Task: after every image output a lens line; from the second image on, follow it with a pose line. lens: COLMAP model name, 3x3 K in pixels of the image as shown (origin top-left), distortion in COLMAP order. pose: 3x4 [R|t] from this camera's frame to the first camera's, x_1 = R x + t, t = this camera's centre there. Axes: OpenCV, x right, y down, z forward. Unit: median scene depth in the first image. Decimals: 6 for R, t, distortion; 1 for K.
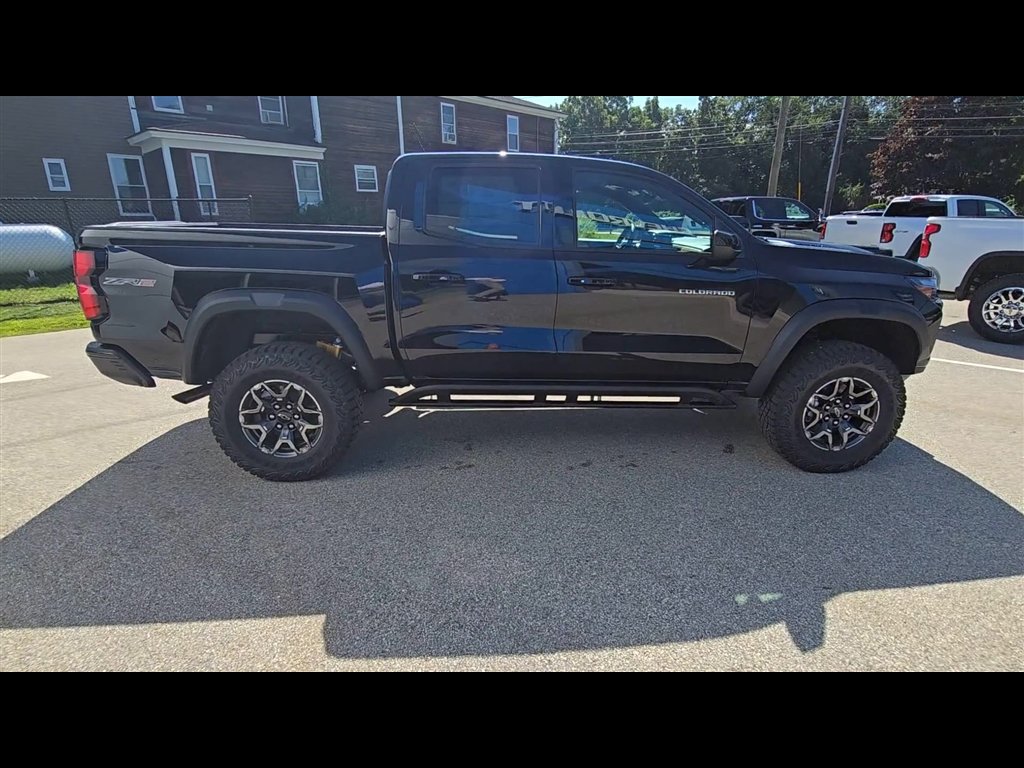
lens RADIAL K [[534.1, 0, 525.5], [0, 534.1, 386.4], [0, 0, 1]] dist [0.005330, -0.000844]
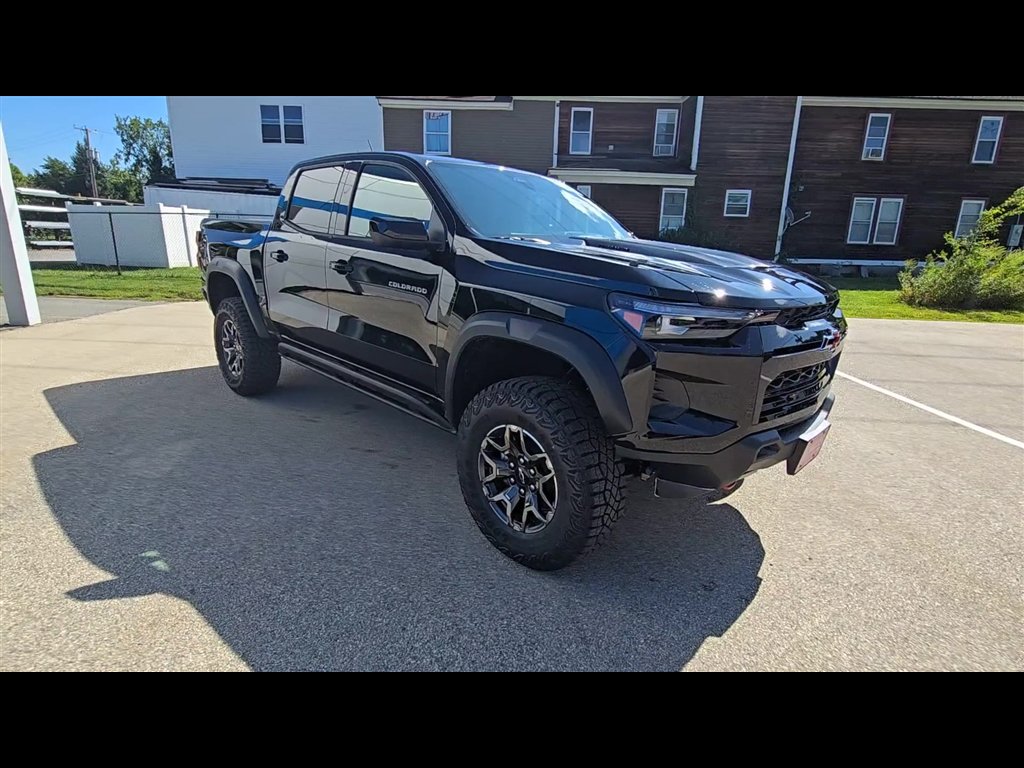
lens RADIAL K [[534.1, 0, 525.5], [0, 534.1, 386.4], [0, 0, 1]] dist [0.005330, -0.000844]
pose [[0.680021, 0.211622, -0.701988, 1.074707], [-0.248944, 0.967205, 0.050421, -0.104998], [0.689636, 0.140468, 0.710402, 0.491900]]
